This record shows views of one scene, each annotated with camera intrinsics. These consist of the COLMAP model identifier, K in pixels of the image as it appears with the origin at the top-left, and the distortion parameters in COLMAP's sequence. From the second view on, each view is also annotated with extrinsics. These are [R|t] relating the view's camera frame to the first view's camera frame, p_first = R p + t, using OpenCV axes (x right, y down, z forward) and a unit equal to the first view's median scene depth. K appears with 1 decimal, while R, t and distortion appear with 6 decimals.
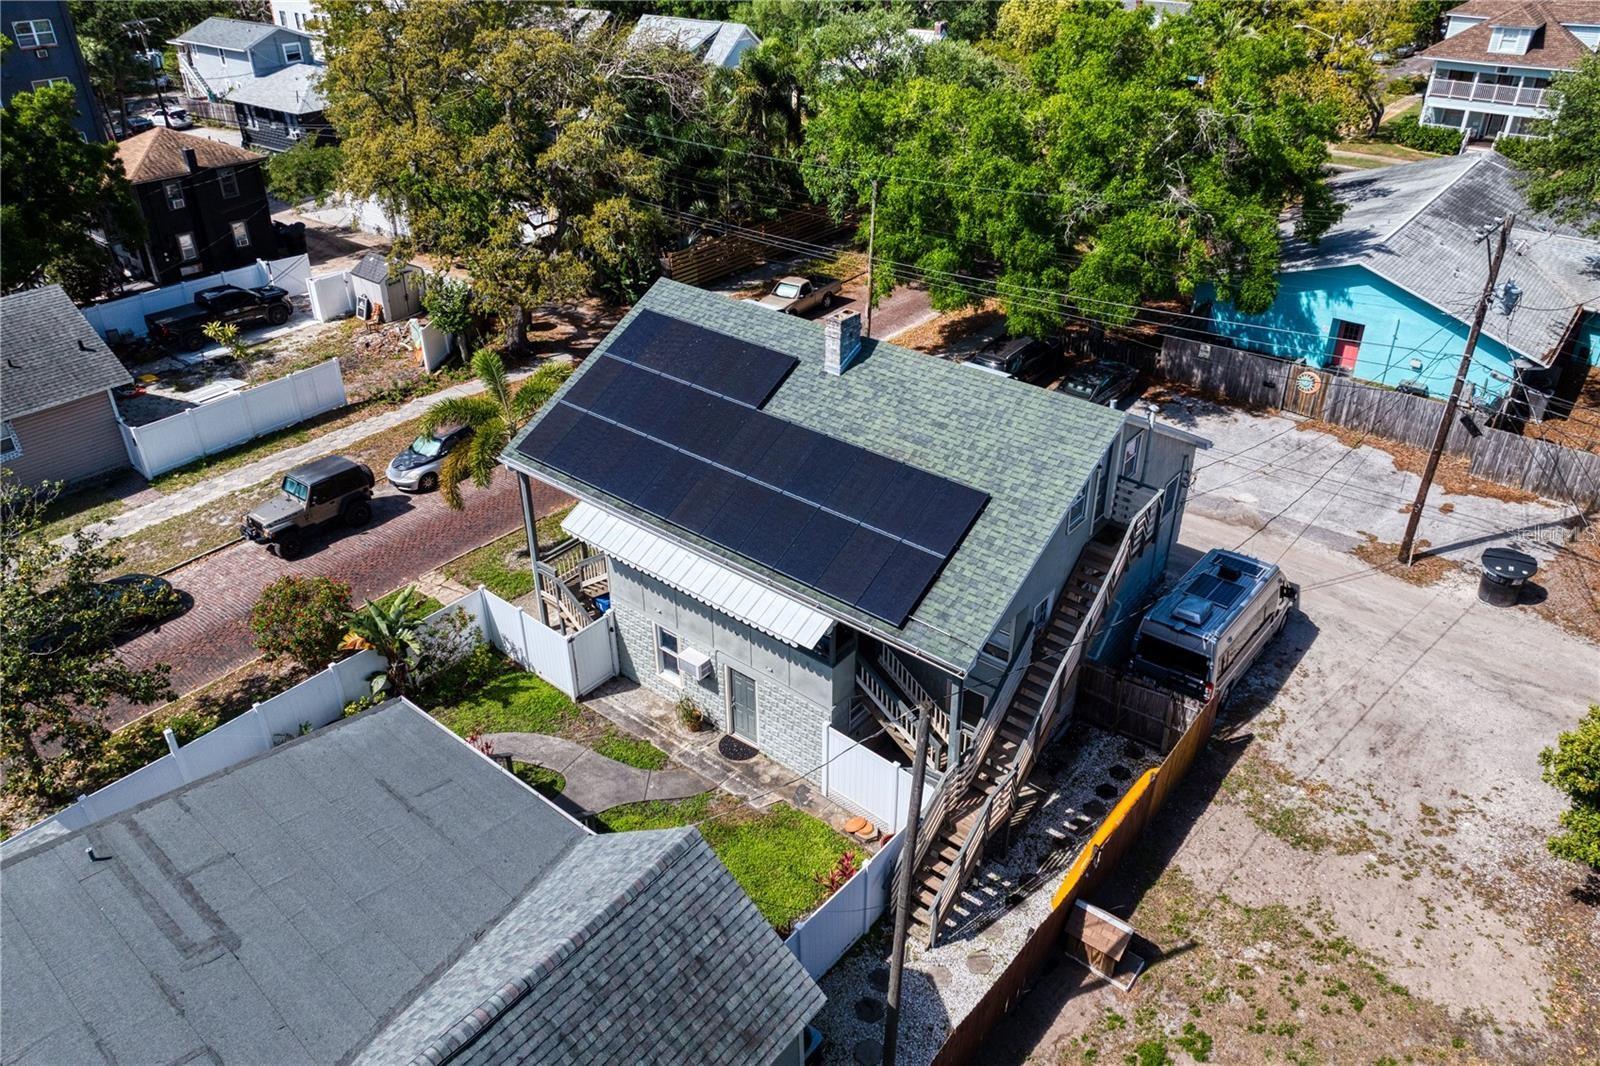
lens RADIAL K [[1126.6, 0, 802.5], [0, 1126.6, 512.1], [0, 0, 1]] dist [-0.040680, 0.005991]
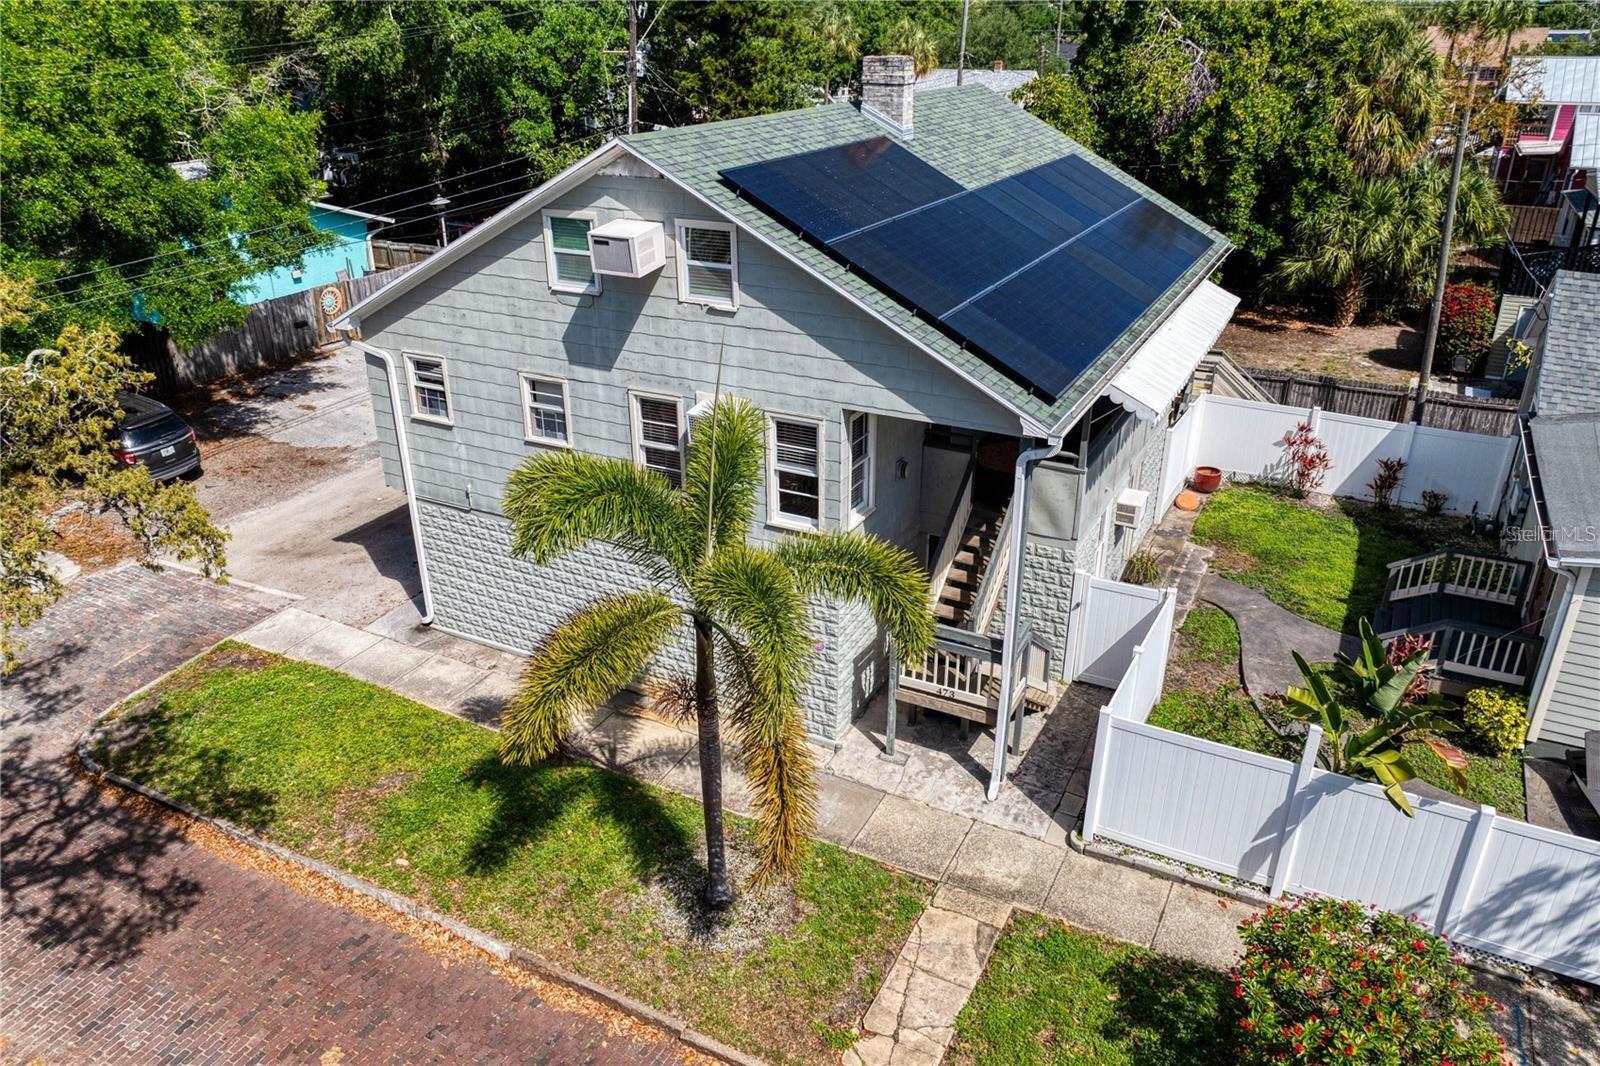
lens RADIAL K [[1132.6, 0, 801.6], [0, 1132.6, 542.4], [0, 0, 1]] dist [-0.062698, 0.037916]
pose [[-0.201996, -0.415889, 0.886699, -0.550470], [0.499596, 0.734953, 0.458527, -0.229020], [-0.842378, 0.535612, 0.059319, 0.875513]]
